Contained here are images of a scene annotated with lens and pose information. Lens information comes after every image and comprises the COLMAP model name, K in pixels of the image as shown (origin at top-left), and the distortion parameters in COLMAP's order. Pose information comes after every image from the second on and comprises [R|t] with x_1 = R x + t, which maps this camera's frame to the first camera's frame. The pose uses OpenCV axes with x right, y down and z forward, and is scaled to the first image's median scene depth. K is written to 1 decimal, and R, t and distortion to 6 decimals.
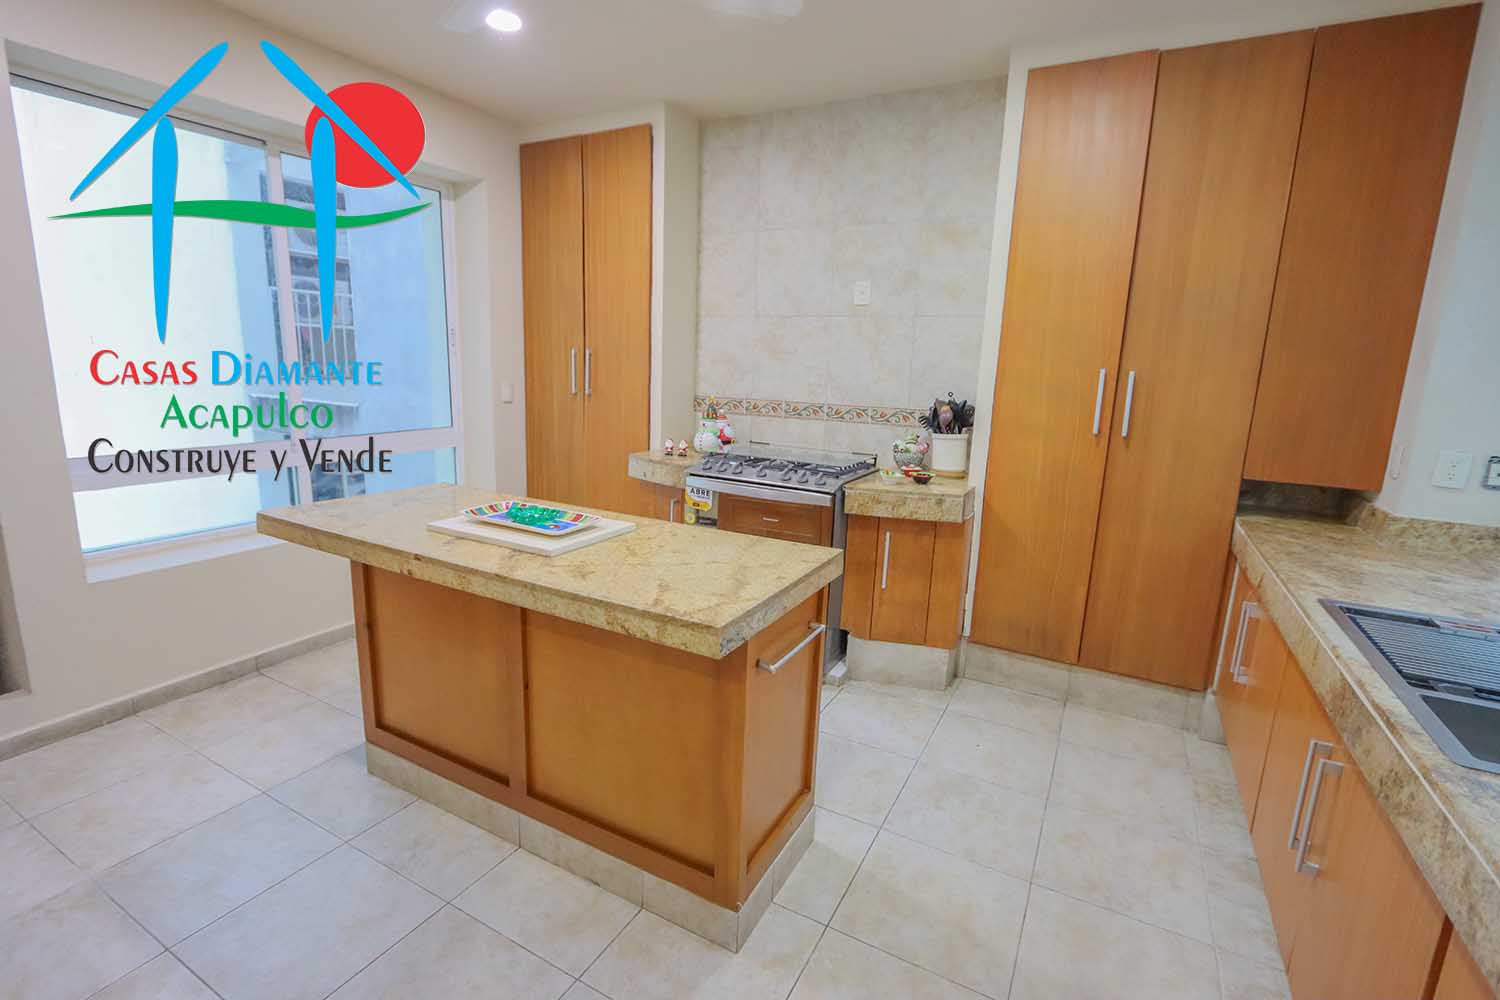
lens RADIAL K [[691.6, 0, 743.8], [0, 691.6, 499.6], [0, 0, 1]] dist [-0.016944, 0.000528]
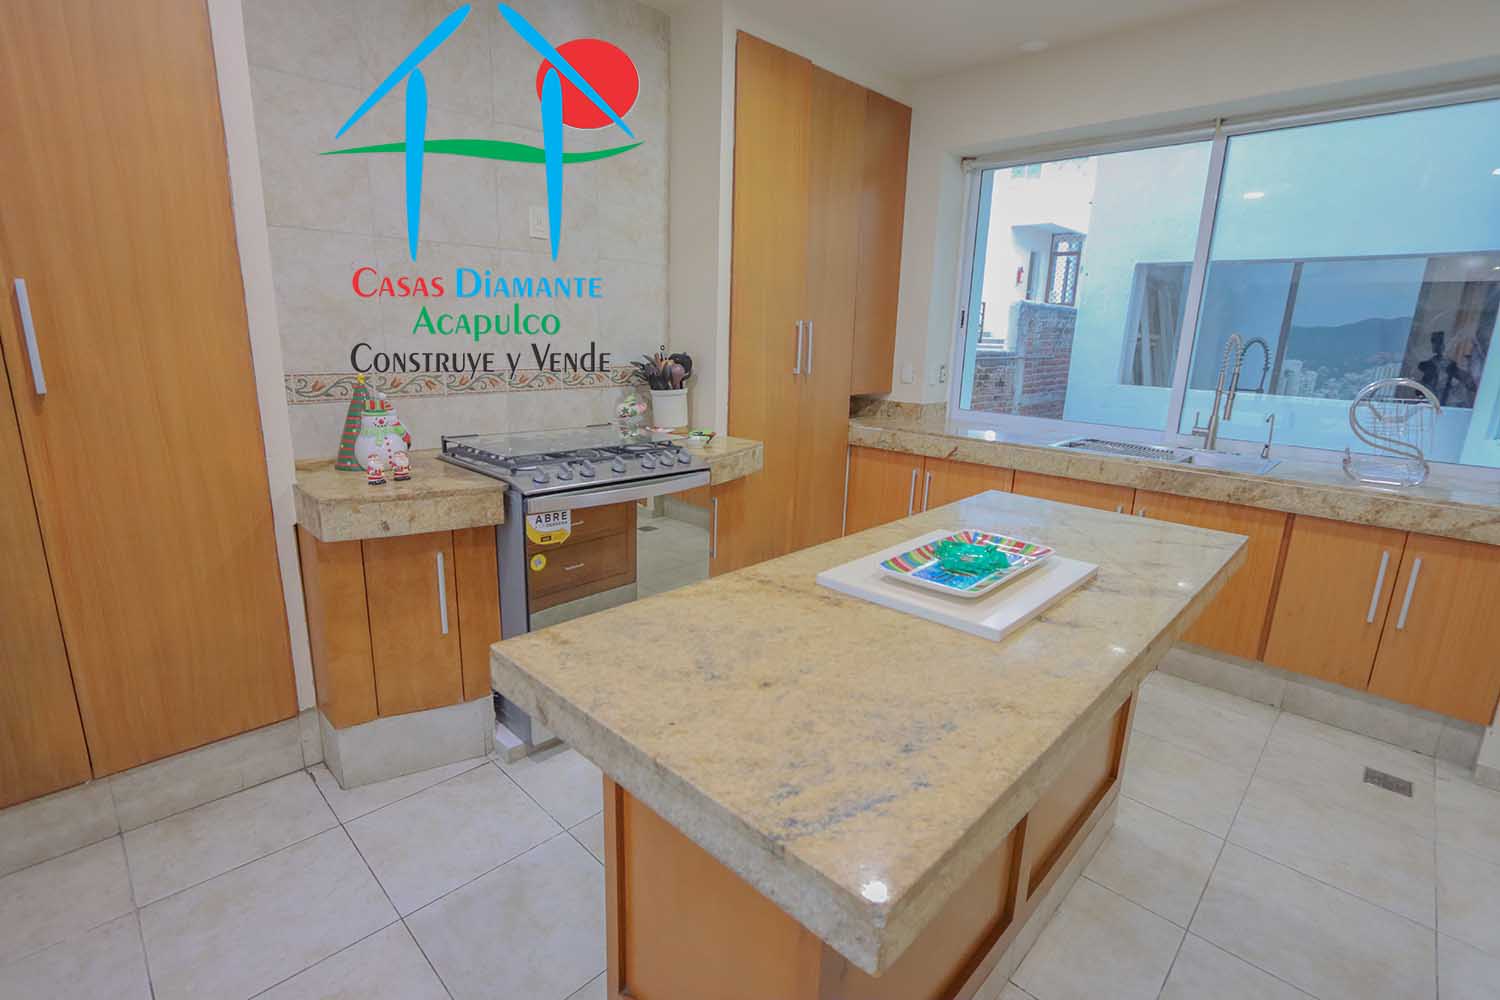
lens RADIAL K [[691.6, 0, 743.8], [0, 691.6, 499.6], [0, 0, 1]] dist [-0.016944, 0.000528]
pose [[0.273712, -0.247470, 0.929430, -0.844434], [0.176495, 0.962847, 0.204391, -0.175830], [-0.945479, 0.108095, 0.307220, 0.873914]]
